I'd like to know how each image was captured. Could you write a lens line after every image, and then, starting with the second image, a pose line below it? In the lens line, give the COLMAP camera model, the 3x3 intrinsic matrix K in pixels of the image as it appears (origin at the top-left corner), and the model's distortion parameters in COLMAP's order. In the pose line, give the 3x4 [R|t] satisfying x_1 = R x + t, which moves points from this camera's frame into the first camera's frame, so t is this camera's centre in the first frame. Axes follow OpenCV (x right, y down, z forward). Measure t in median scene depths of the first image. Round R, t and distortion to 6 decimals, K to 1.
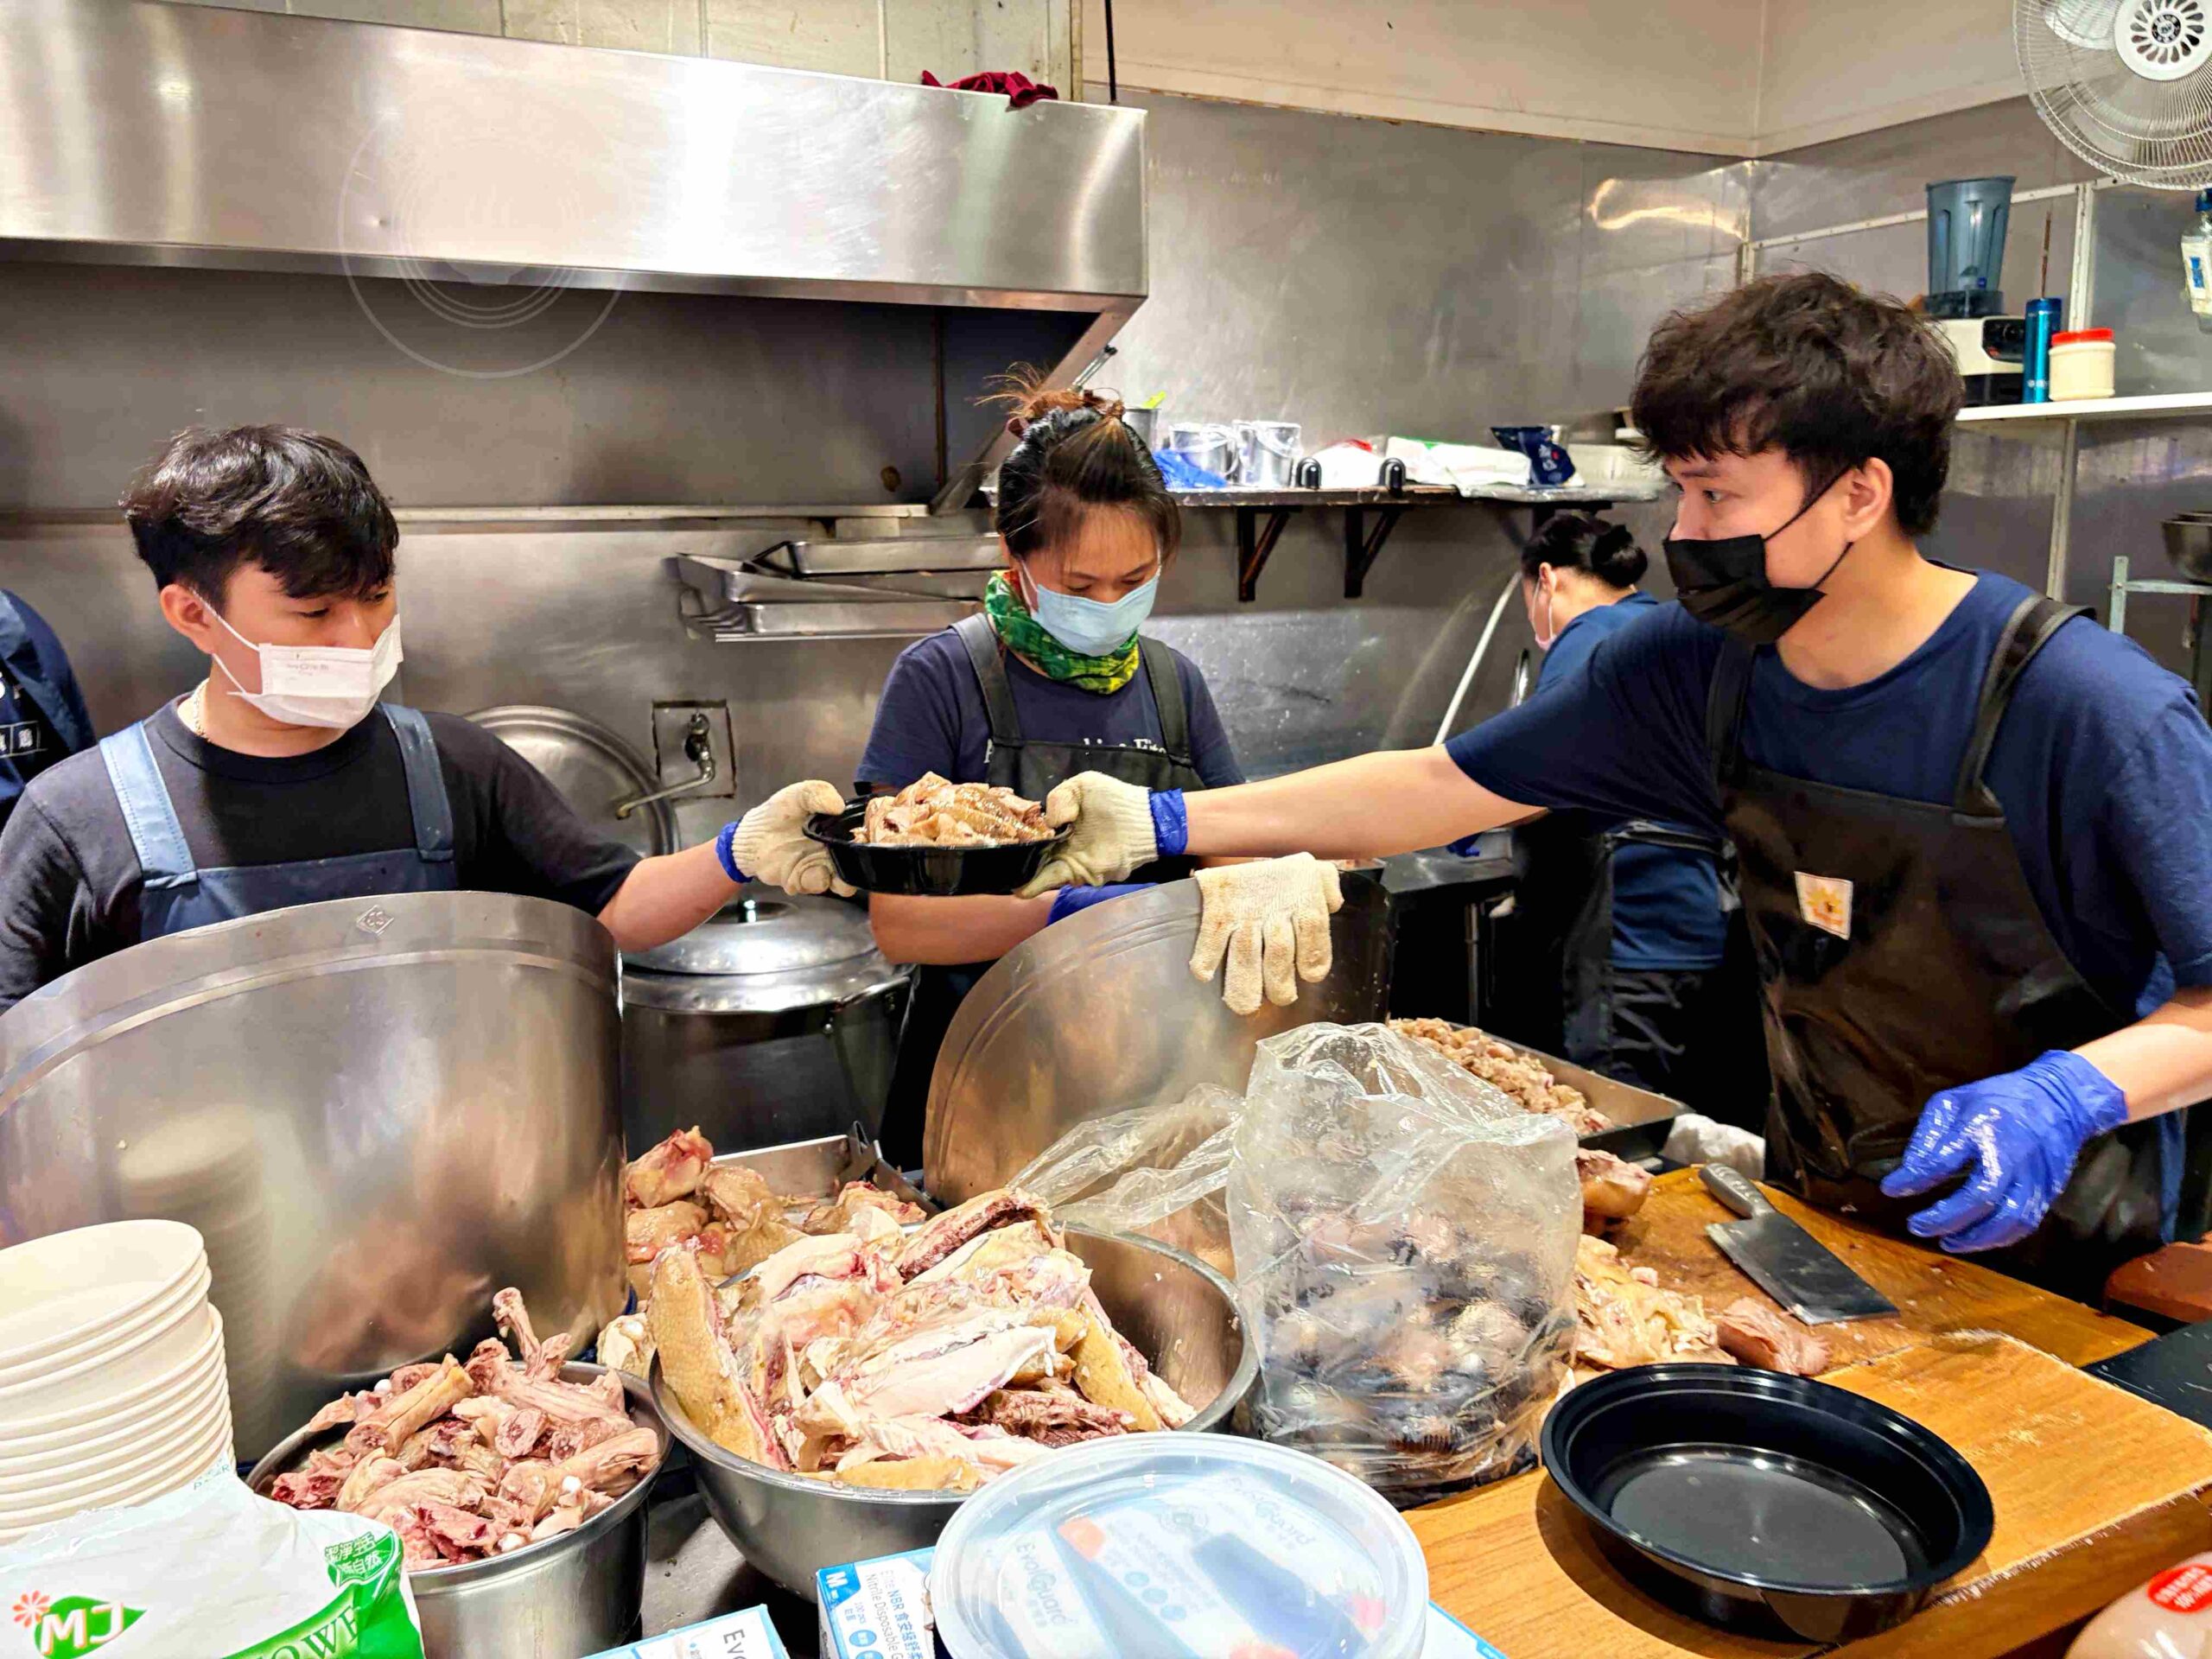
lens RADIAL K [[1719.1, 0, 1112.8], [0, 1719.1, 824.9], [0, 0, 1]] dist [0.036069, -0.009039]
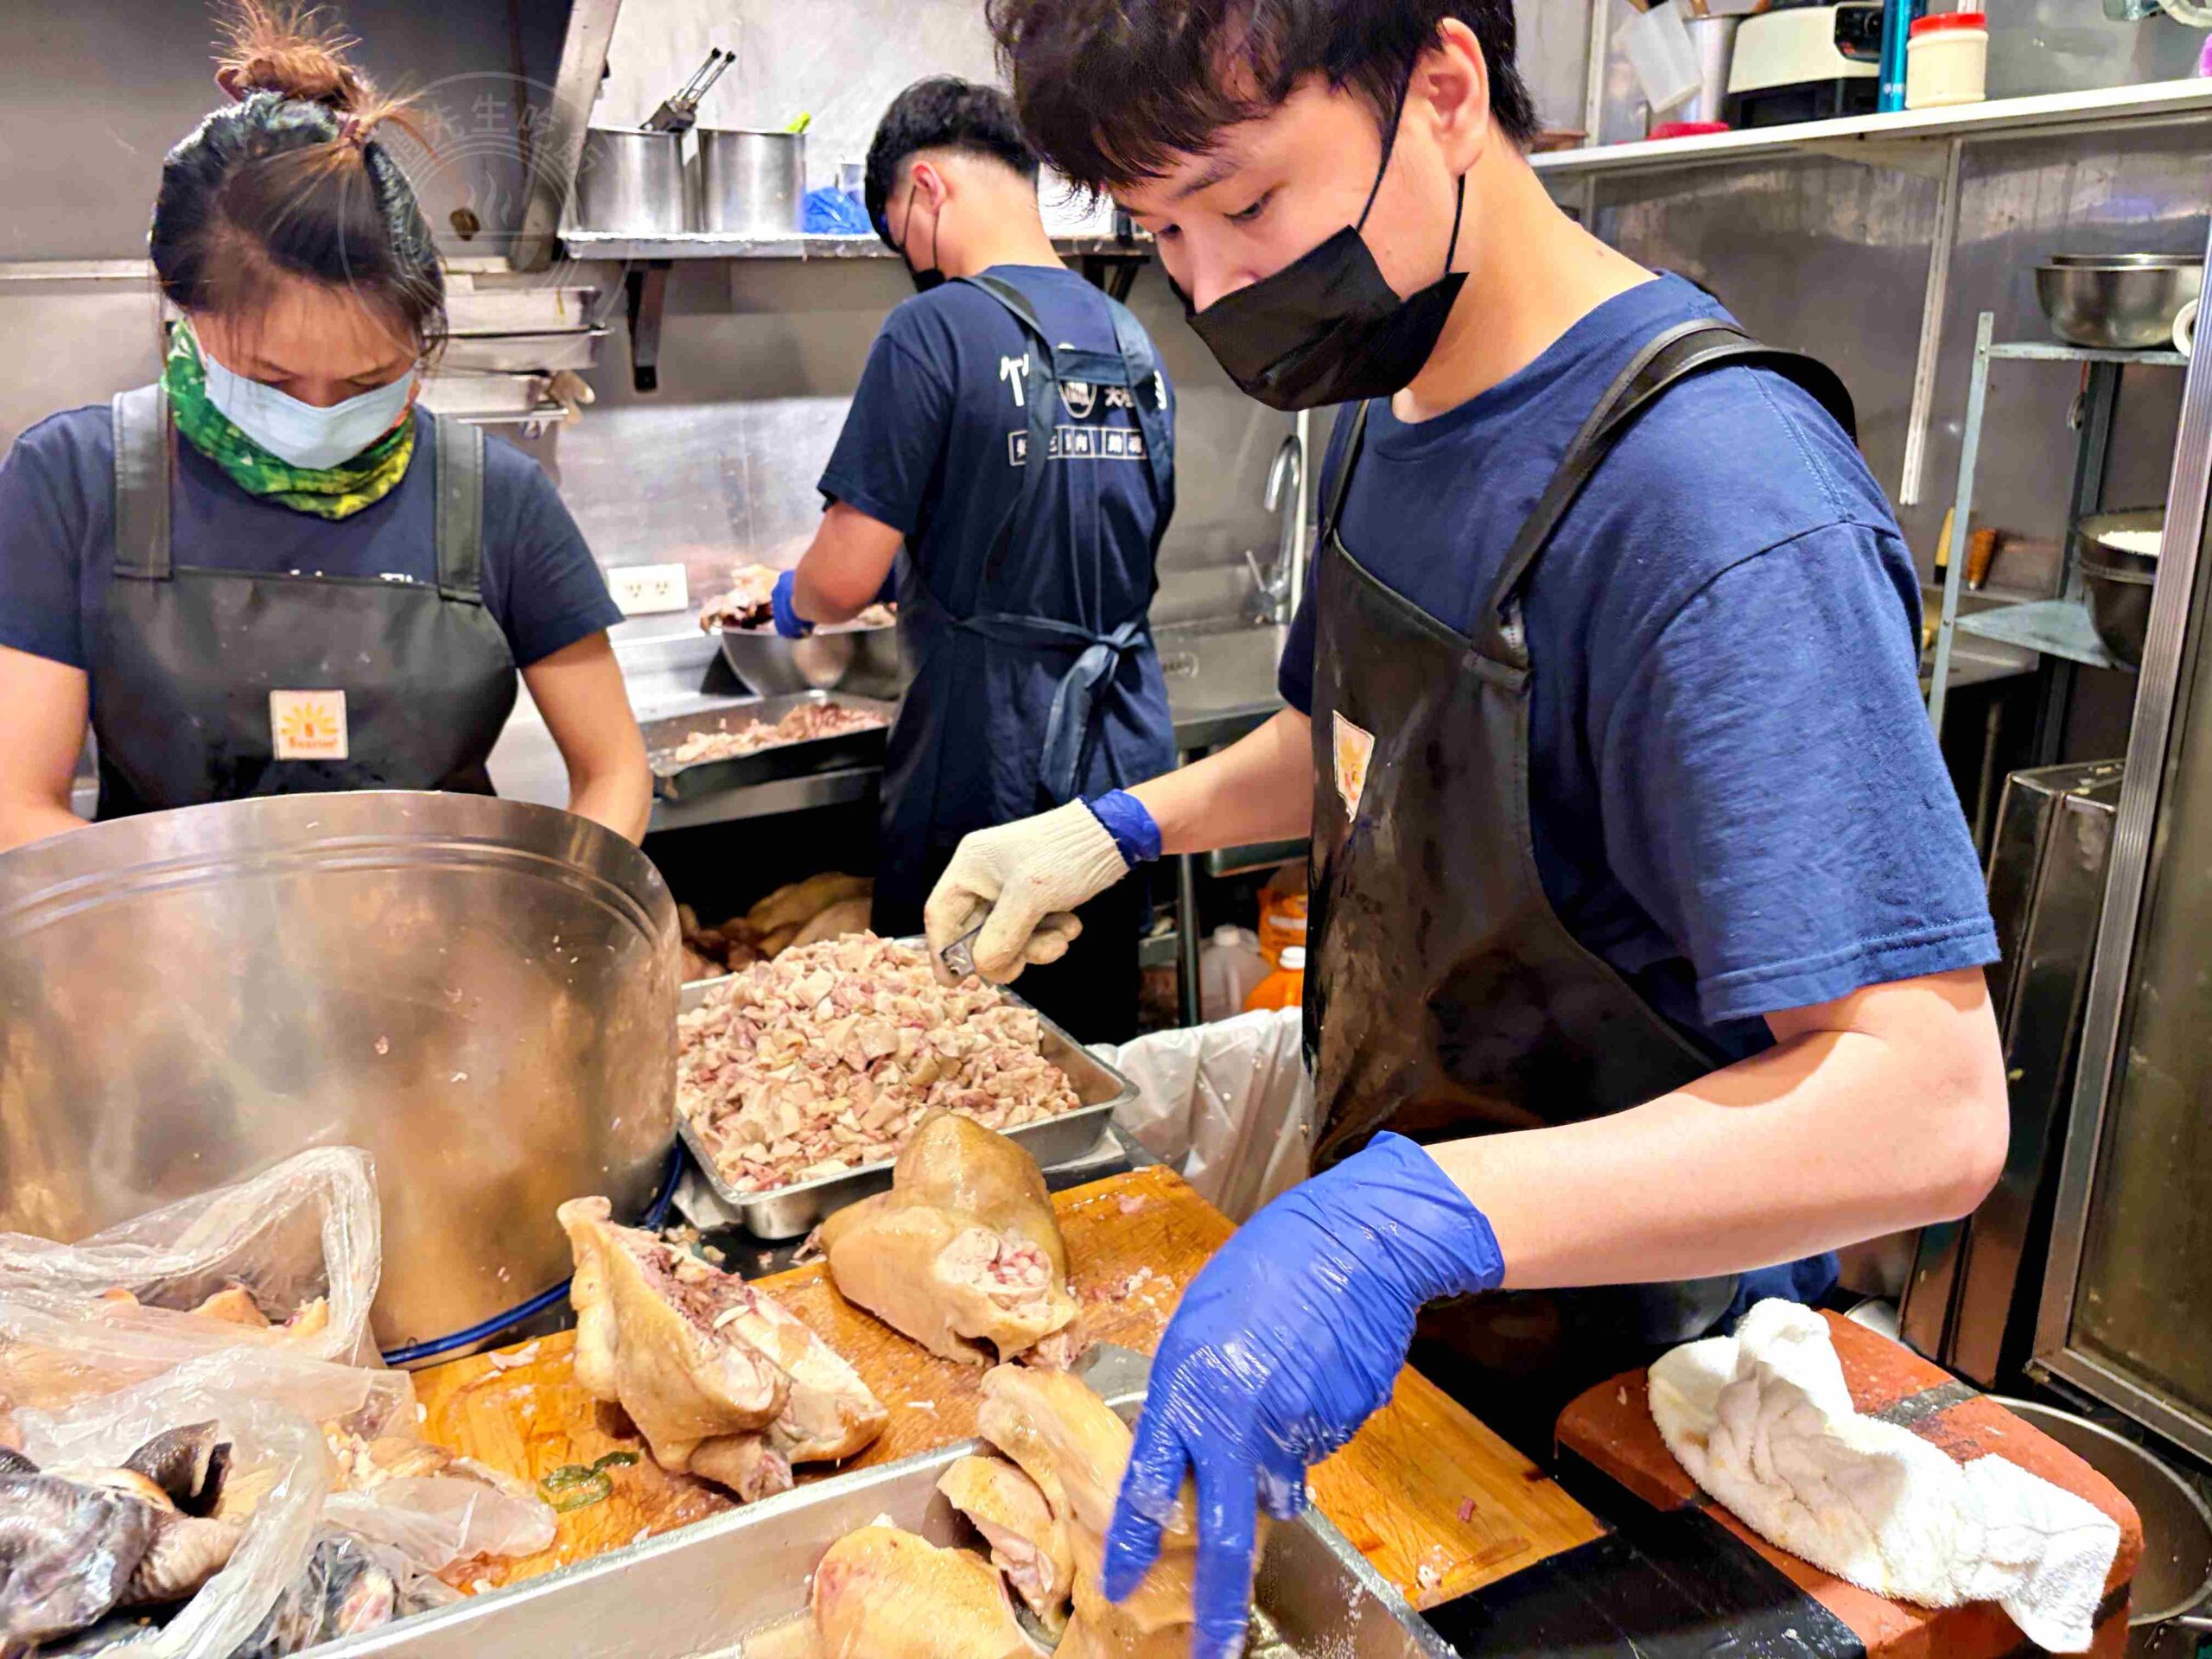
lens RADIAL K [[1719.1, 0, 1112.8], [0, 1719.1, 824.9], [0, 0, 1]] dist [0.036069, -0.009039]
pose [[0.999963, -0.006411, -0.005803, 0.175950], [0.007074, 0.992436, 0.122559, -0.020278], [0.004974, -0.122595, 0.992444, 0.168133]]
